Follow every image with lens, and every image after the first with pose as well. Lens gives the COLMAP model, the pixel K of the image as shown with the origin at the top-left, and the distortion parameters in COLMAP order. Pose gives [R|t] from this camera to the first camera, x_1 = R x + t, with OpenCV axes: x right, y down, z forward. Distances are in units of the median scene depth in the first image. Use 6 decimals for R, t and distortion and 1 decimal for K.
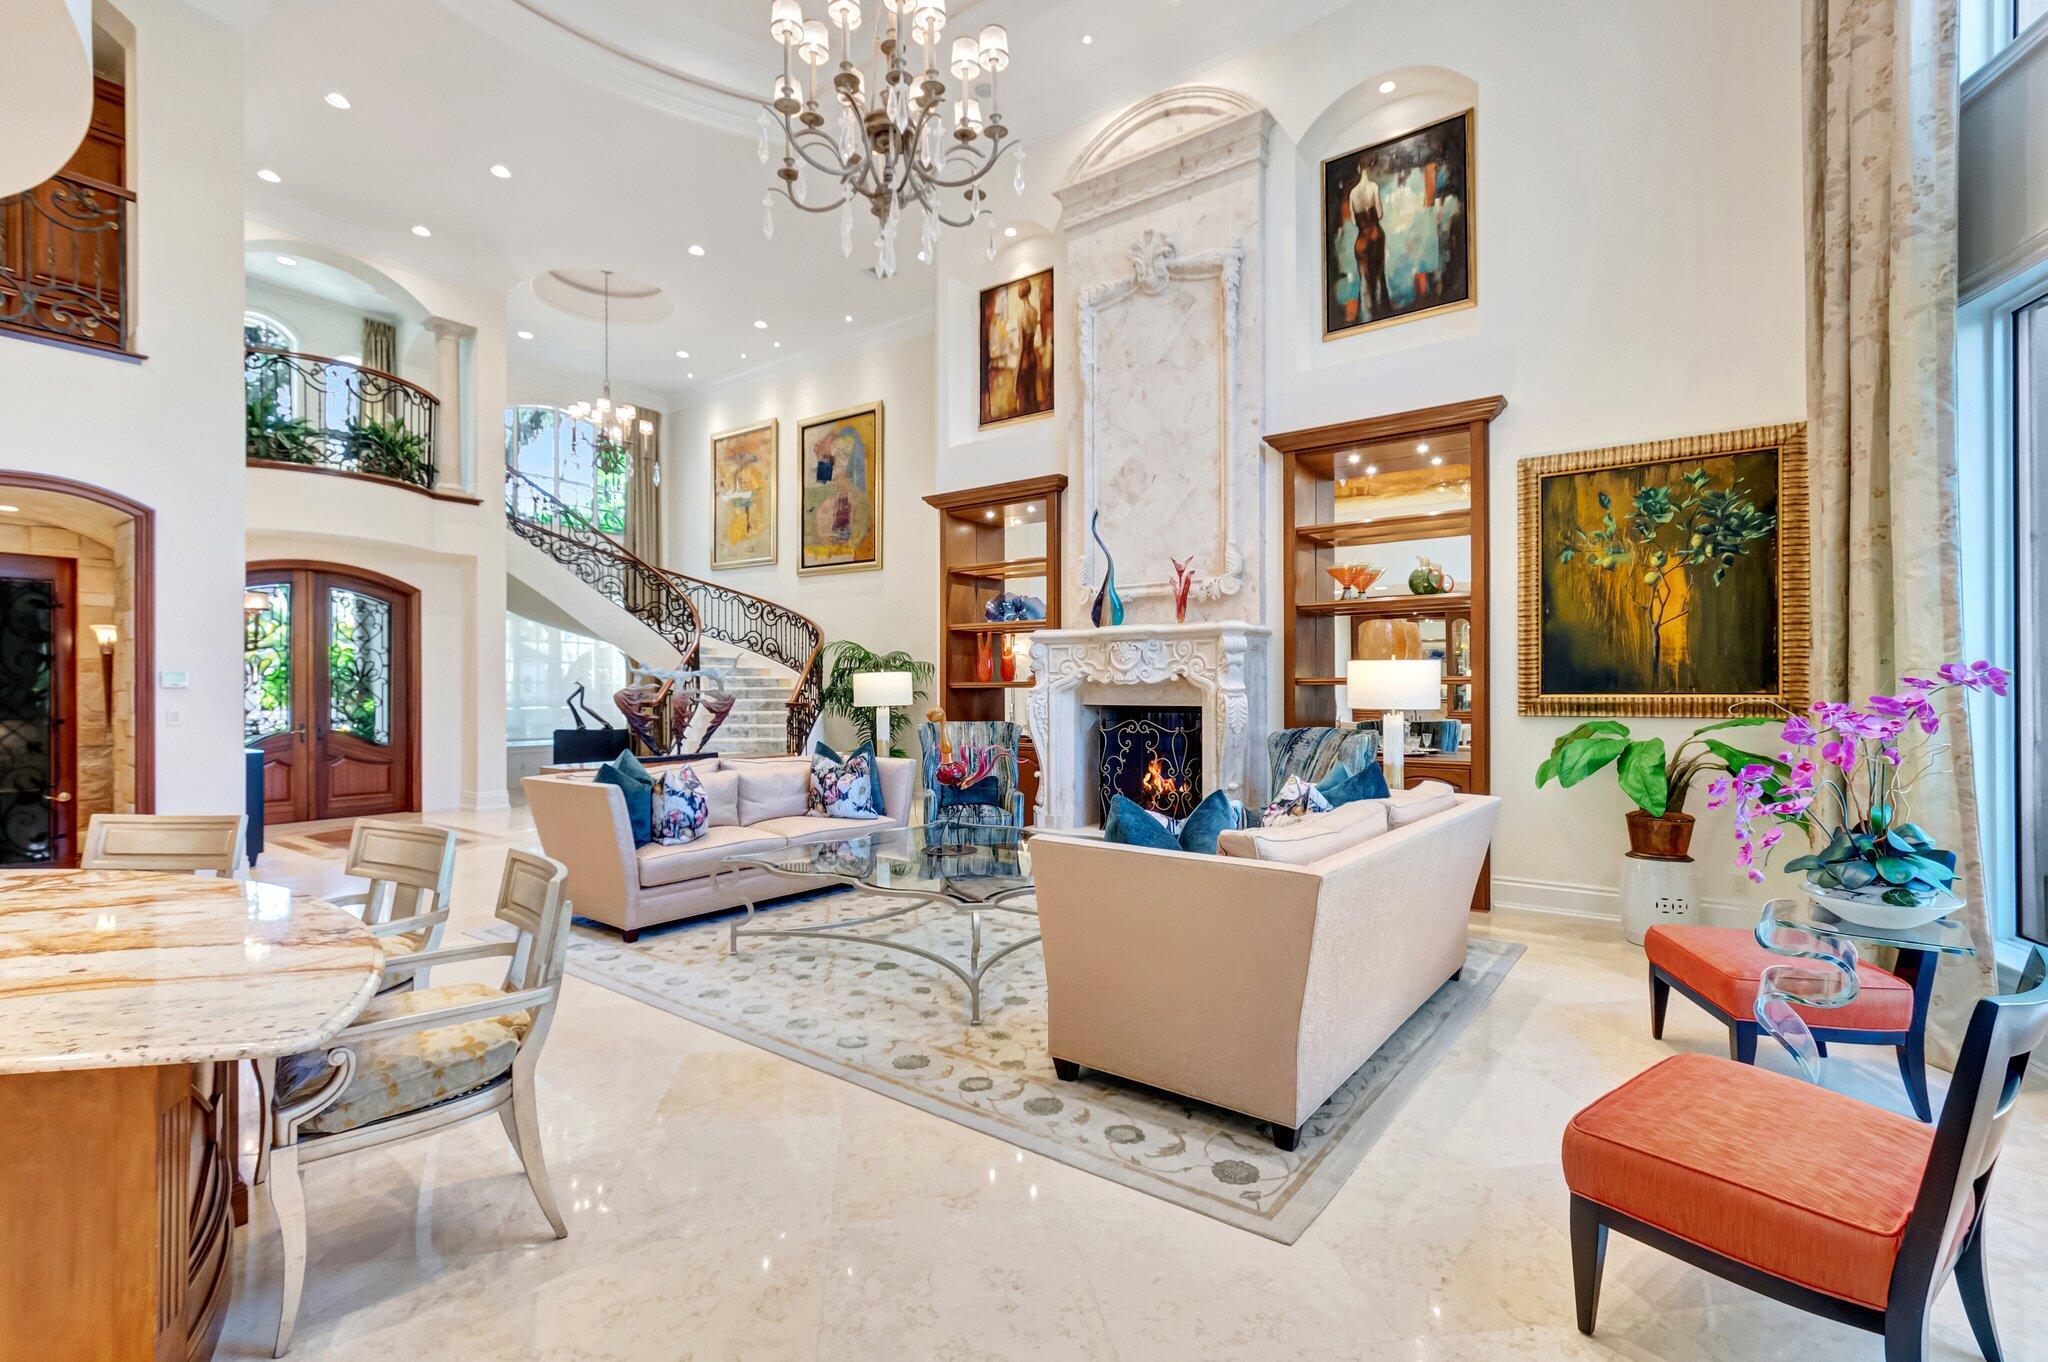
lens RADIAL K [[928.9, 0, 986.3], [0, 928.9, 683.4], [0, 0, 1]] dist [0.001665, 0.000323]
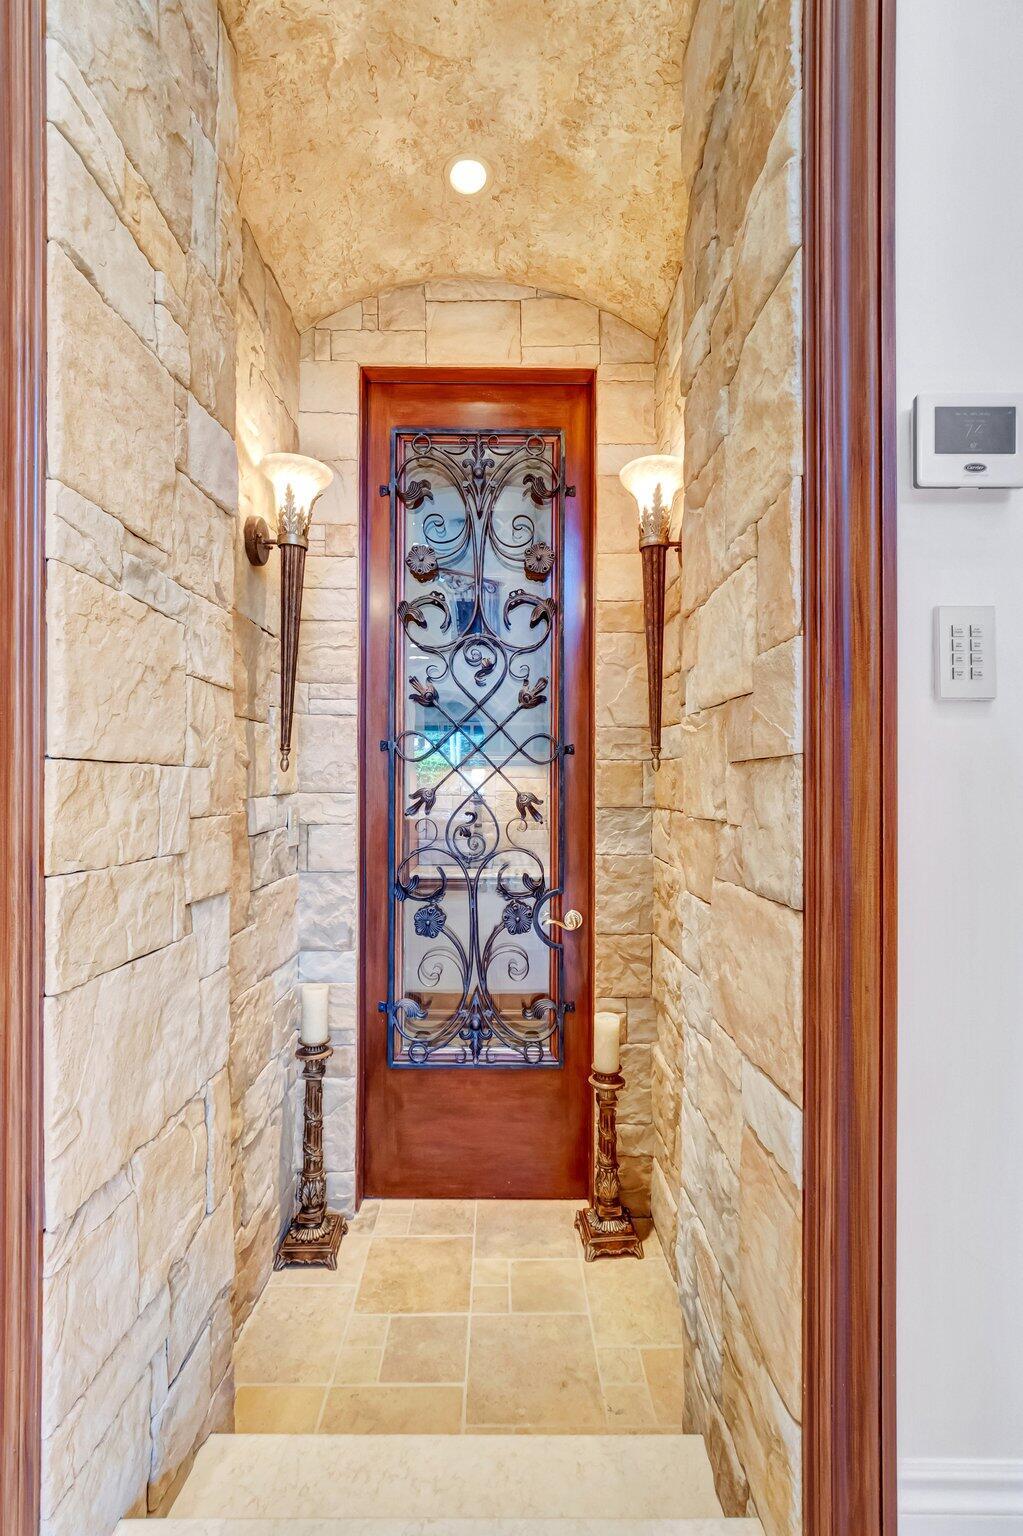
lens RADIAL K [[696.7, 0, 511.5], [0, 696.7, 768.0], [0, 0, 1]] dist [0.001665, 0.000323]
pose [[0.625279, -0.010797, -0.780326, -0.749114], [-0.004203, 0.999843, -0.017202, 0.055449], [0.780390, 0.014036, 0.625136, 0.768438]]
